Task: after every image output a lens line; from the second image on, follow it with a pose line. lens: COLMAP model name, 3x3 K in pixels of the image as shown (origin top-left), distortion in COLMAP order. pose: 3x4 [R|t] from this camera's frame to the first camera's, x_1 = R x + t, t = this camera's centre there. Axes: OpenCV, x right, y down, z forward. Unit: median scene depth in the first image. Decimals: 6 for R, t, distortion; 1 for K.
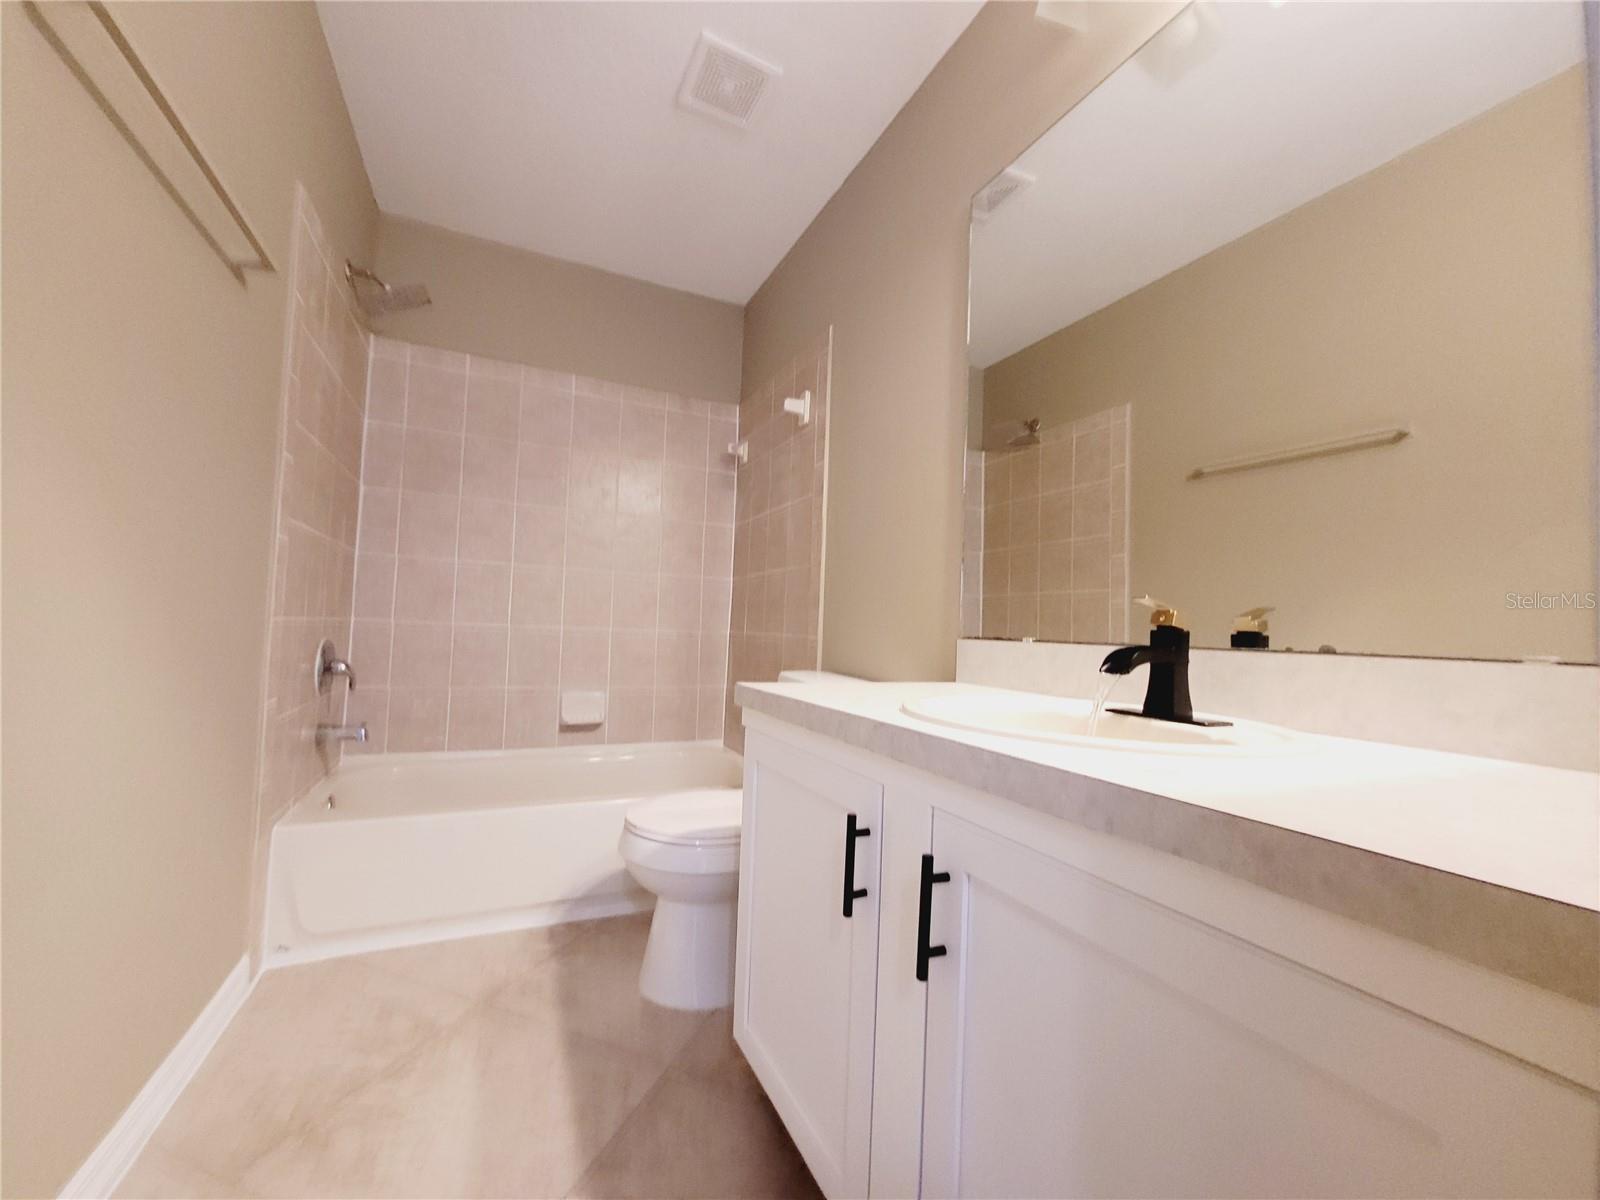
lens RADIAL K [[622.1, 0, 777.9], [0, 622.1, 608.3], [0, 0, 1]] dist [-0.002117, -0.000641]
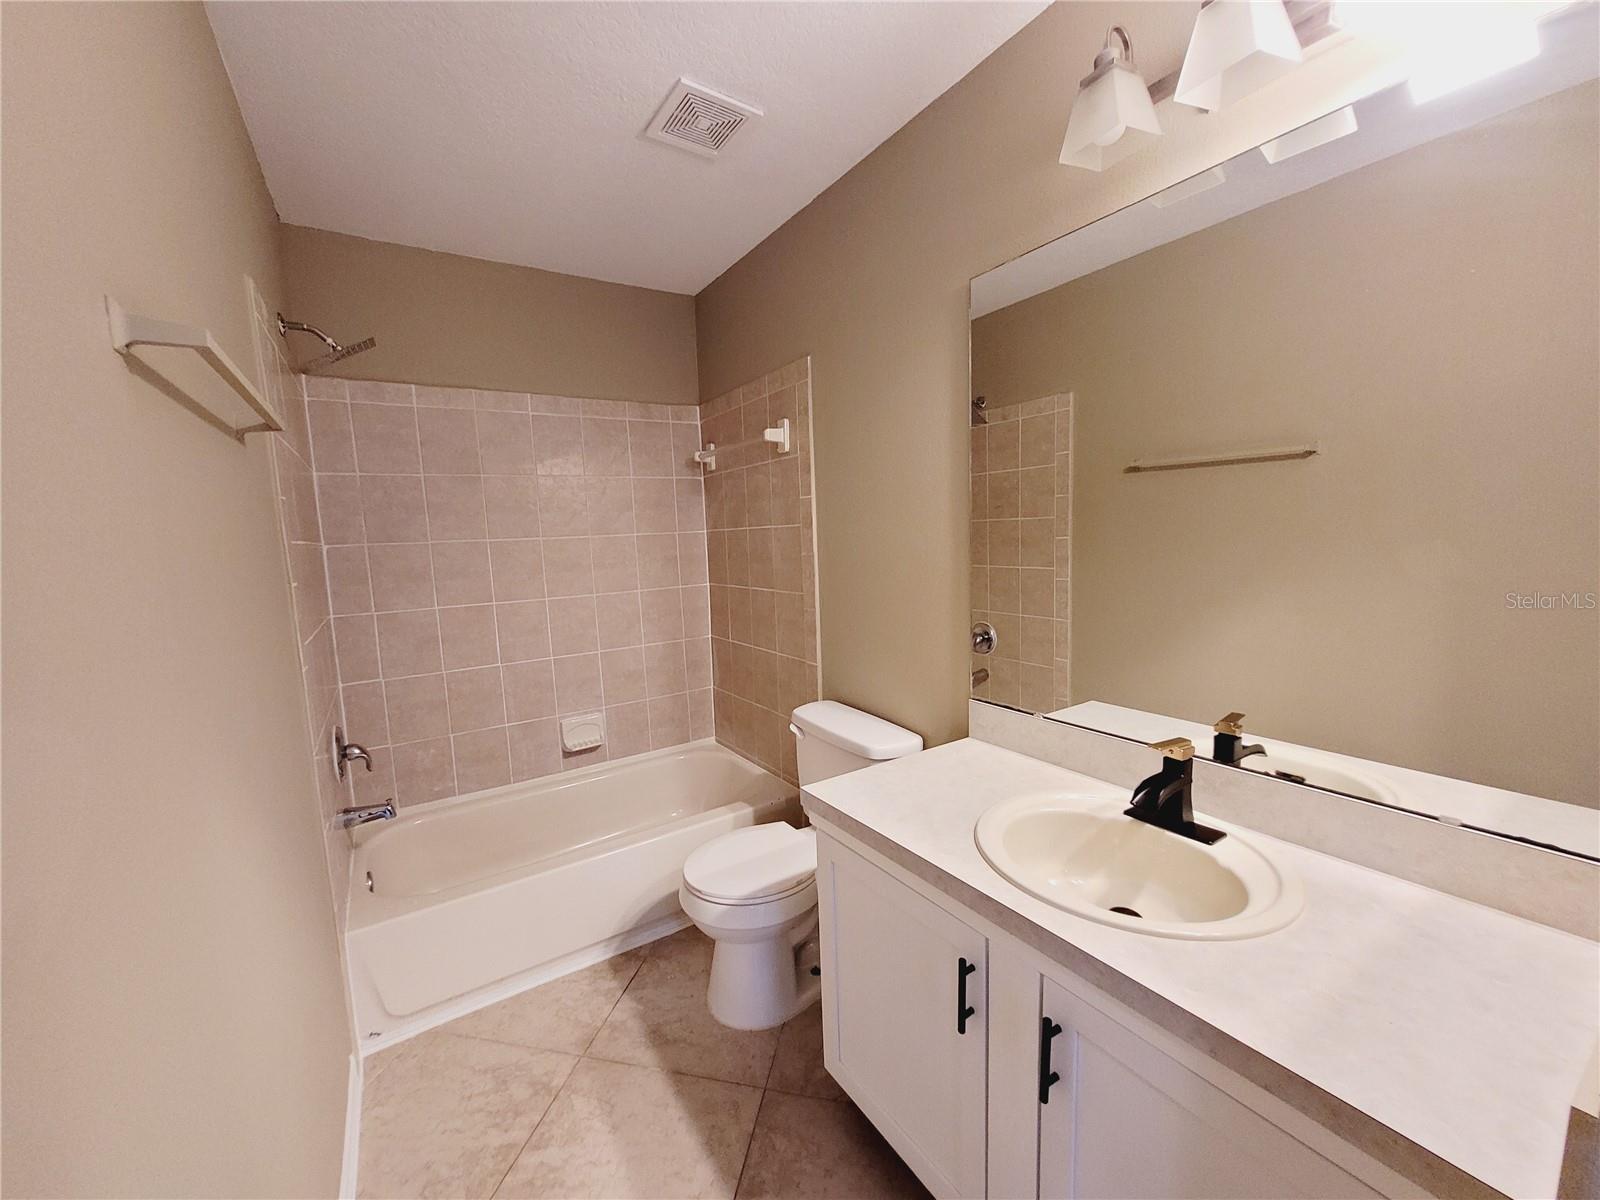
lens RADIAL K [[622.1, 0, 777.9], [0, 622.1, 608.3], [0, 0, 1]] dist [-0.002117, -0.000641]
pose [[0.987617, -0.092079, 0.127022, -0.118635], [0.071099, 0.984422, 0.160806, -0.204649], [-0.139850, -0.149784, 0.978778, -0.028568]]
